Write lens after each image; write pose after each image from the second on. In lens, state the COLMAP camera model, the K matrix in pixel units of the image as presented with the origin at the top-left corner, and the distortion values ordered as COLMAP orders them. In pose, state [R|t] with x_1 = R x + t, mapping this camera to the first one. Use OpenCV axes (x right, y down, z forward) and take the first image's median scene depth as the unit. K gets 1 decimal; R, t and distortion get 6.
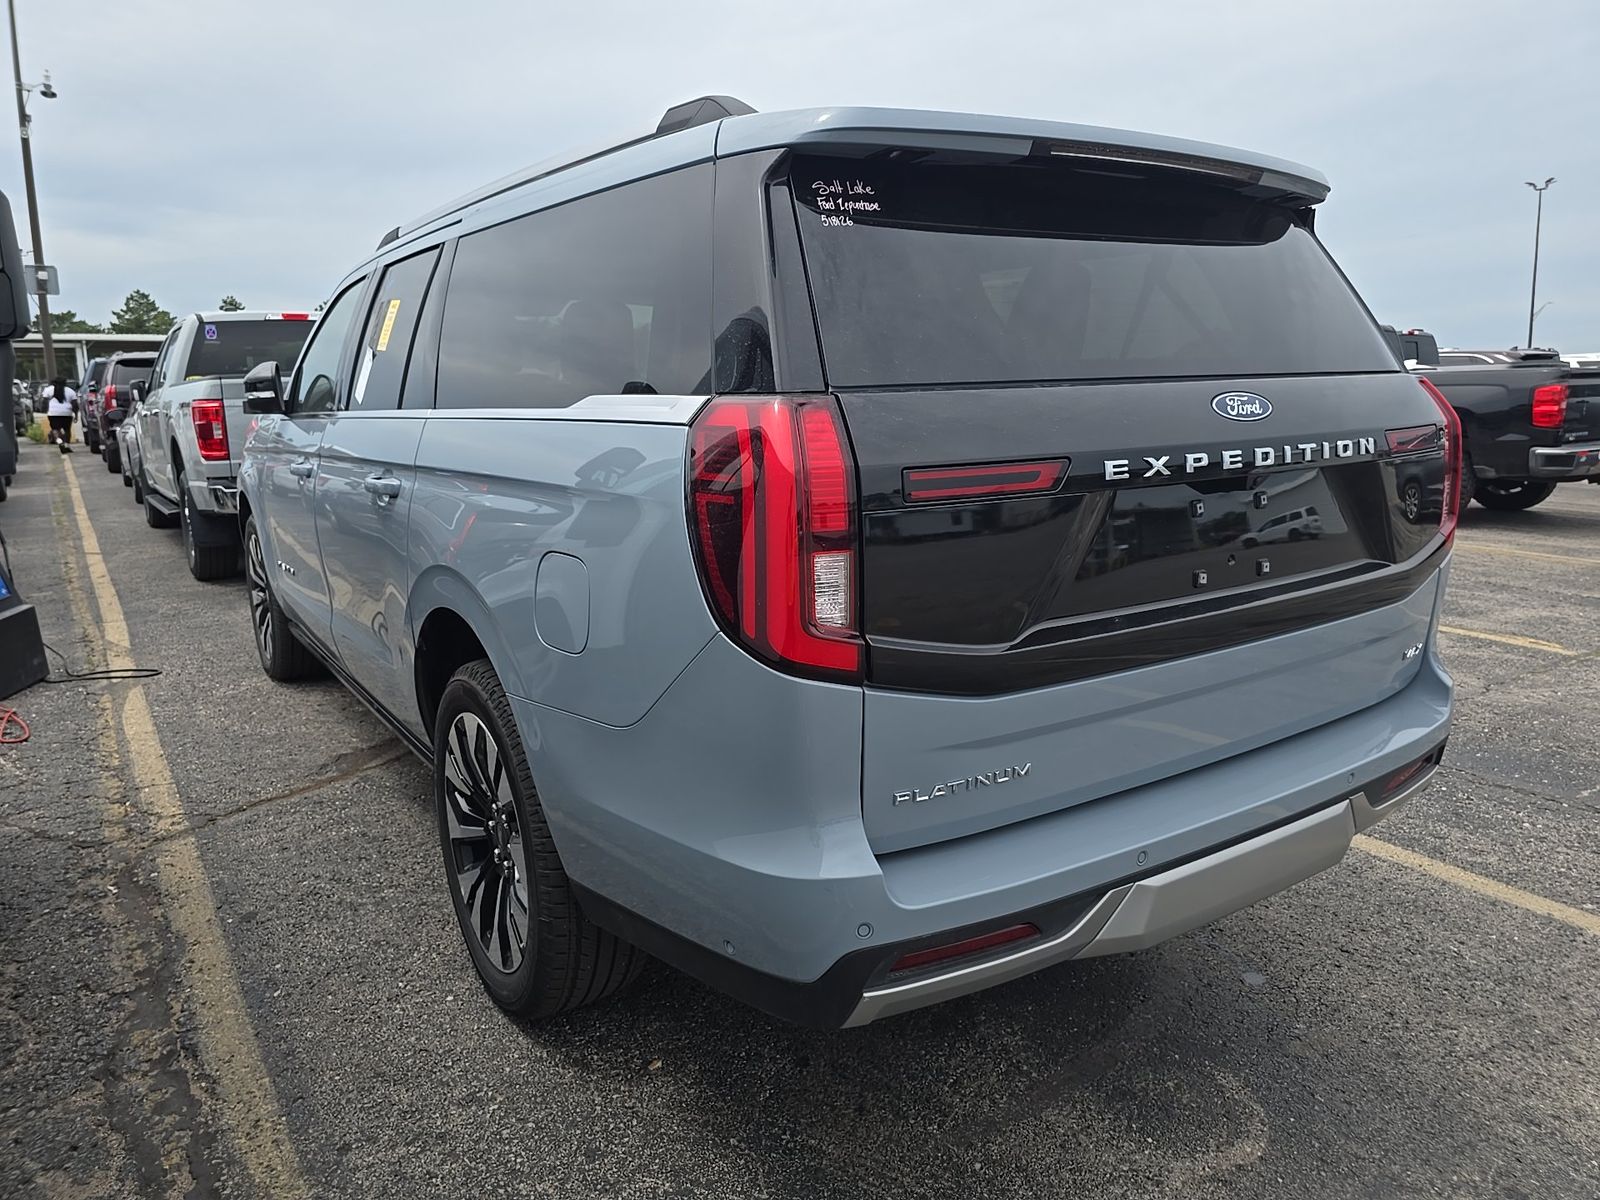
lens RADIAL K [[1107.2, 0, 830.9], [0, 1107.2, 605.8], [0, 0, 1]] dist [0.009509, -0.000690]
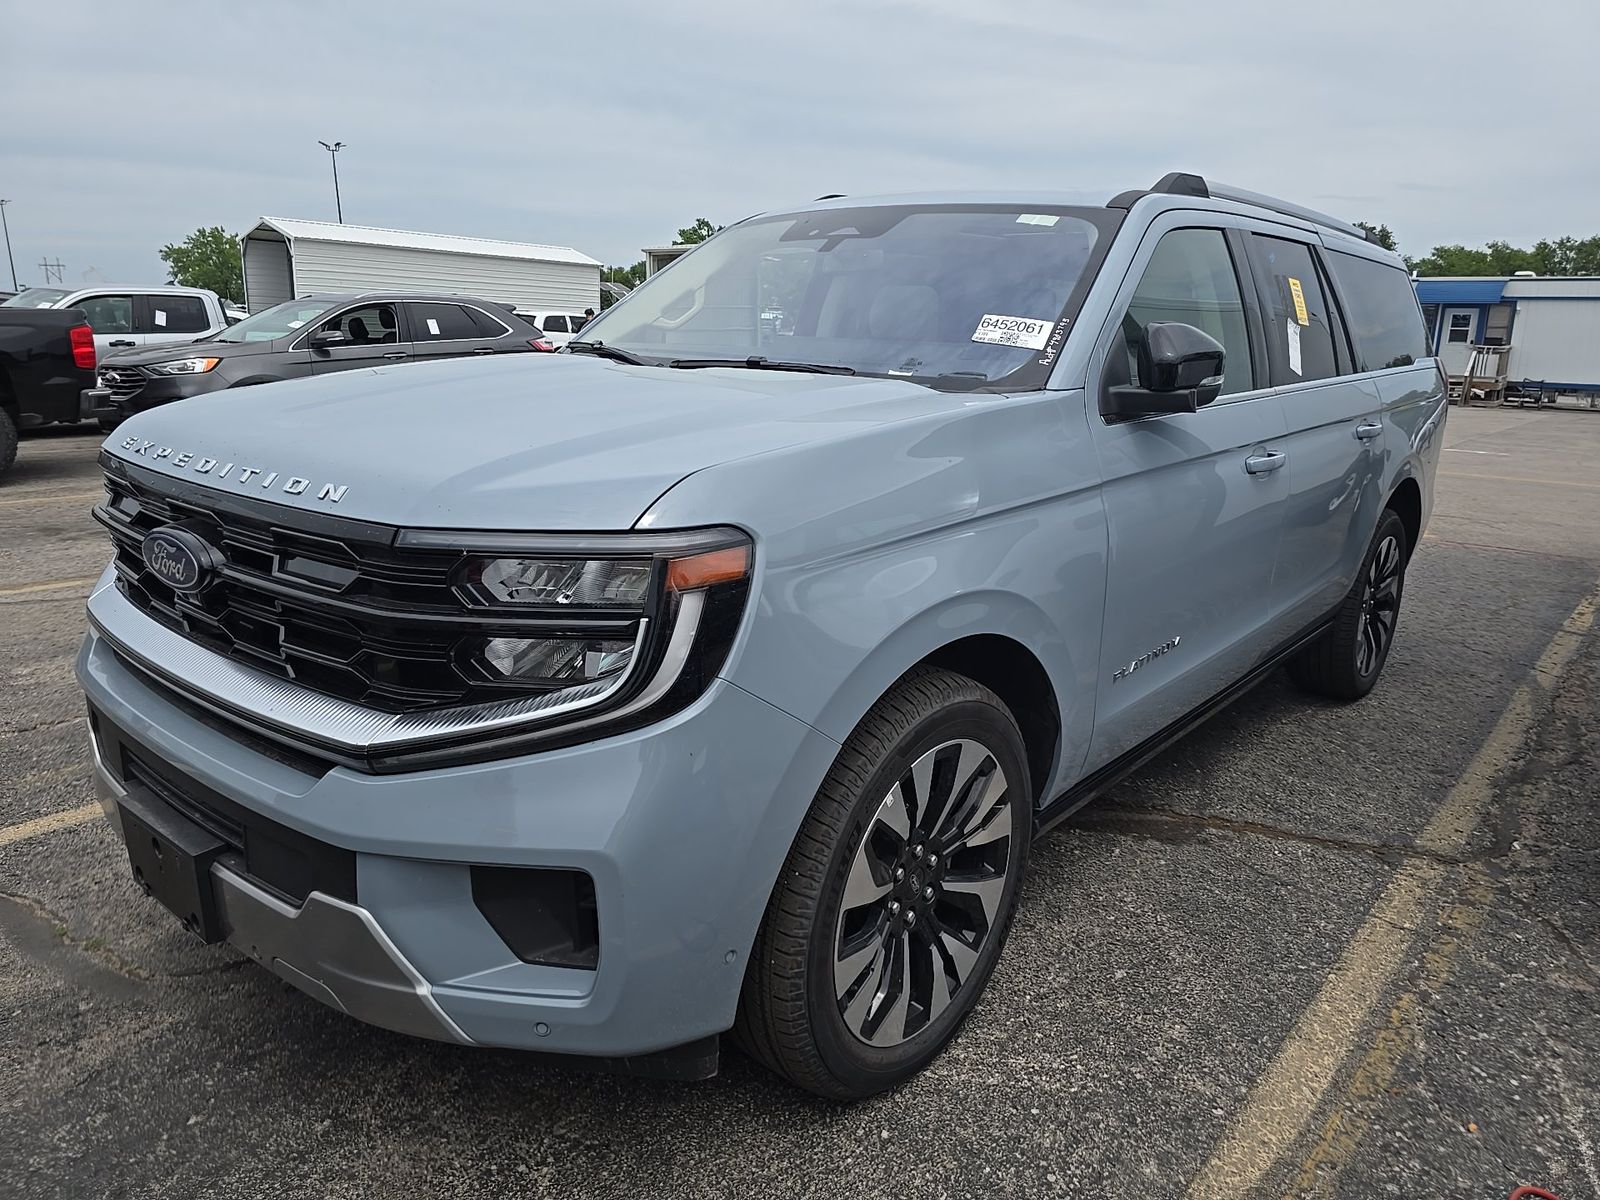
lens RADIAL K [[1107.2, 0, 790.4], [0, 1107.2, 596.0], [0, 0, 1]] dist [0.009509, -0.000690]
pose [[-0.265204, -0.232265, 0.935799, -2.202357], [0.157702, 0.947033, 0.279746, -0.588058], [-0.951208, 0.221767, -0.214529, 2.886747]]
